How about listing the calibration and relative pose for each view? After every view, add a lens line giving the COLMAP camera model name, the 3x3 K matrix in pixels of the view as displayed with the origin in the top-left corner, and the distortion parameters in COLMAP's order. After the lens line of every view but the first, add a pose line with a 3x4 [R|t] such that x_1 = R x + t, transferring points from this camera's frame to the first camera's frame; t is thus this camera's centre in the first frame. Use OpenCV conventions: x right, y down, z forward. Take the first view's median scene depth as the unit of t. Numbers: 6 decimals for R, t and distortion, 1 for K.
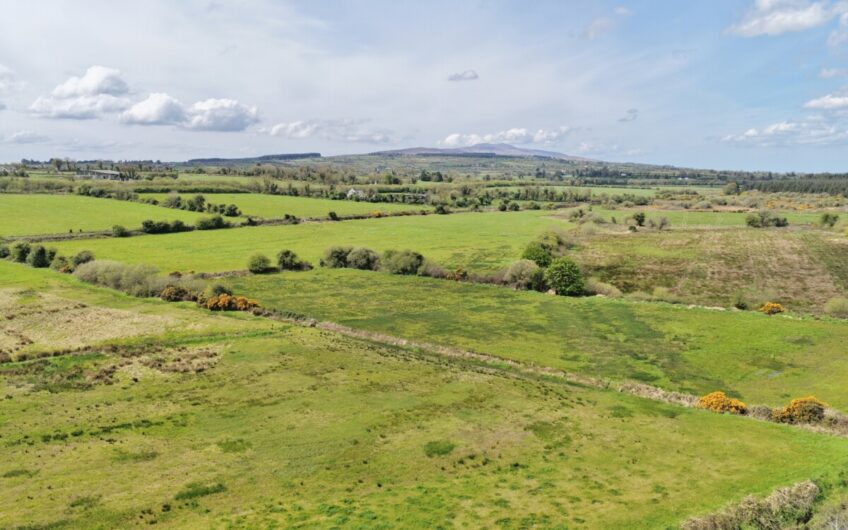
lens RADIAL K [[701.9, 0, 424.0], [0, 701.9, 265.0], [0, 0, 1]] dist [-0.003585, 0.022694]
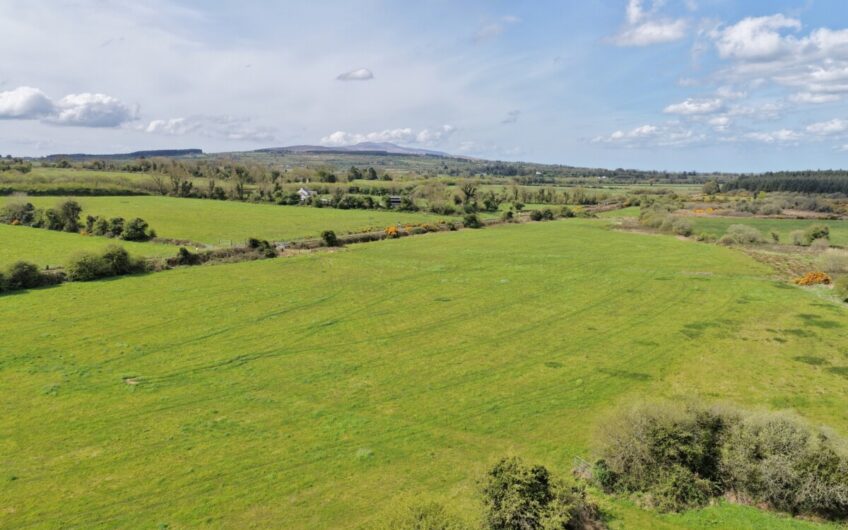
lens RADIAL K [[708.3, 0, 426.0], [0, 708.3, 208.8], [0, 0, 1]] dist [-0.010246, 0.051473]
pose [[0.985544, -0.005826, 0.169321, -0.108996], [0.019092, 0.996862, -0.076823, -0.035358], [-0.168342, 0.078945, 0.982562, 0.318325]]
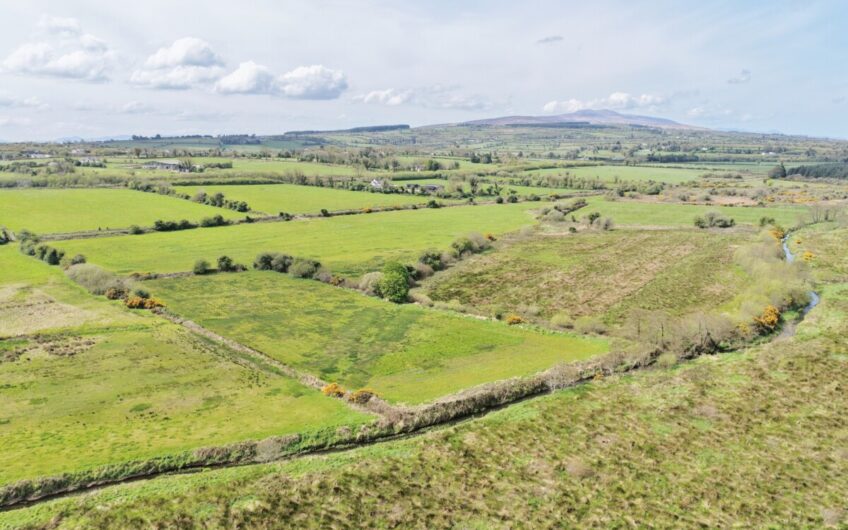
lens RADIAL K [[701.9, 0, 424.0], [0, 701.9, 265.0], [0, 0, 1]] dist [-0.003585, 0.022694]
pose [[0.989840, 0.020836, -0.140649, 0.145510], [-0.014337, 0.998789, 0.047062, -0.029284], [0.141459, -0.044567, 0.988940, -0.096868]]
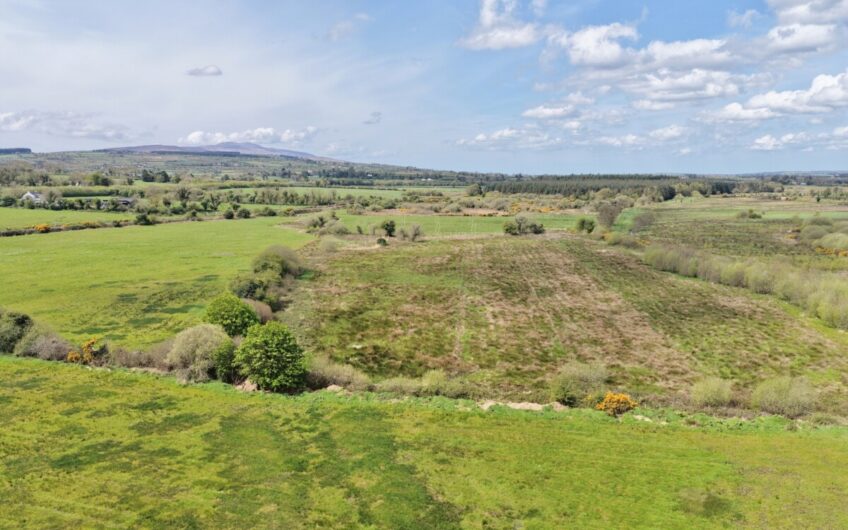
lens RADIAL K [[701.9, 0, 424.0], [0, 701.9, 265.0], [0, 0, 1]] dist [-0.003585, 0.022694]
pose [[0.939008, -0.038819, 0.341698, 0.041622], [0.038897, 0.999221, 0.006625, -0.018518], [-0.341689, 0.007070, 0.939787, 0.142082]]
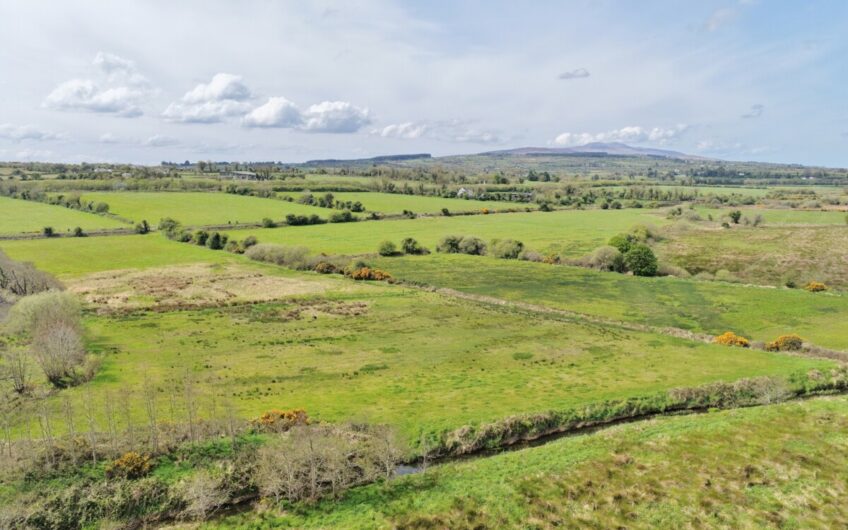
lens RADIAL K [[706.3, 0, 424.8], [0, 706.3, 229.4], [0, 0, 1]] dist [-0.002010, 0.016202]
pose [[0.988383, 0.009449, -0.151693, 0.006125], [-0.017109, 0.998639, -0.049272, 0.009914], [0.151021, 0.051294, 0.987199, -0.081356]]
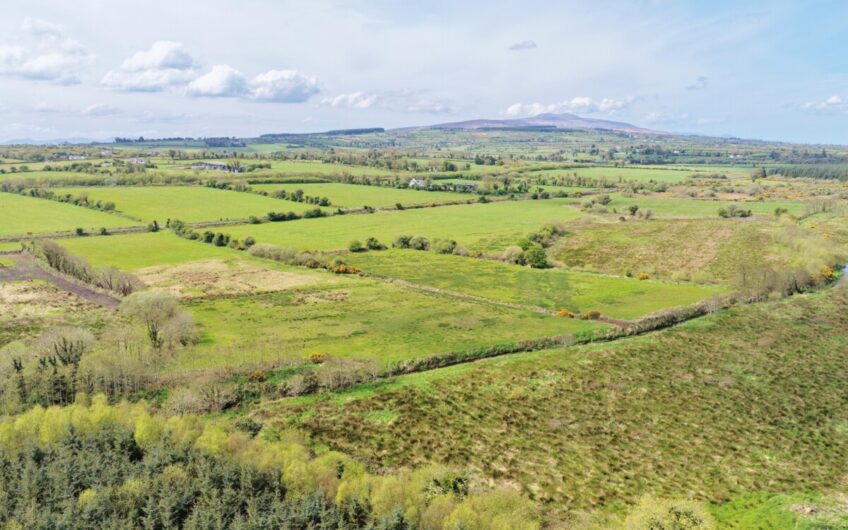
lens RADIAL K [[701.9, 0, 424.0], [0, 701.9, 265.0], [0, 0, 1]] dist [-0.003585, 0.022694]
pose [[0.996137, 0.012791, -0.086880, 0.025727], [-0.009144, 0.999065, 0.042247, -0.011019], [0.087340, -0.041289, 0.995323, -0.240138]]
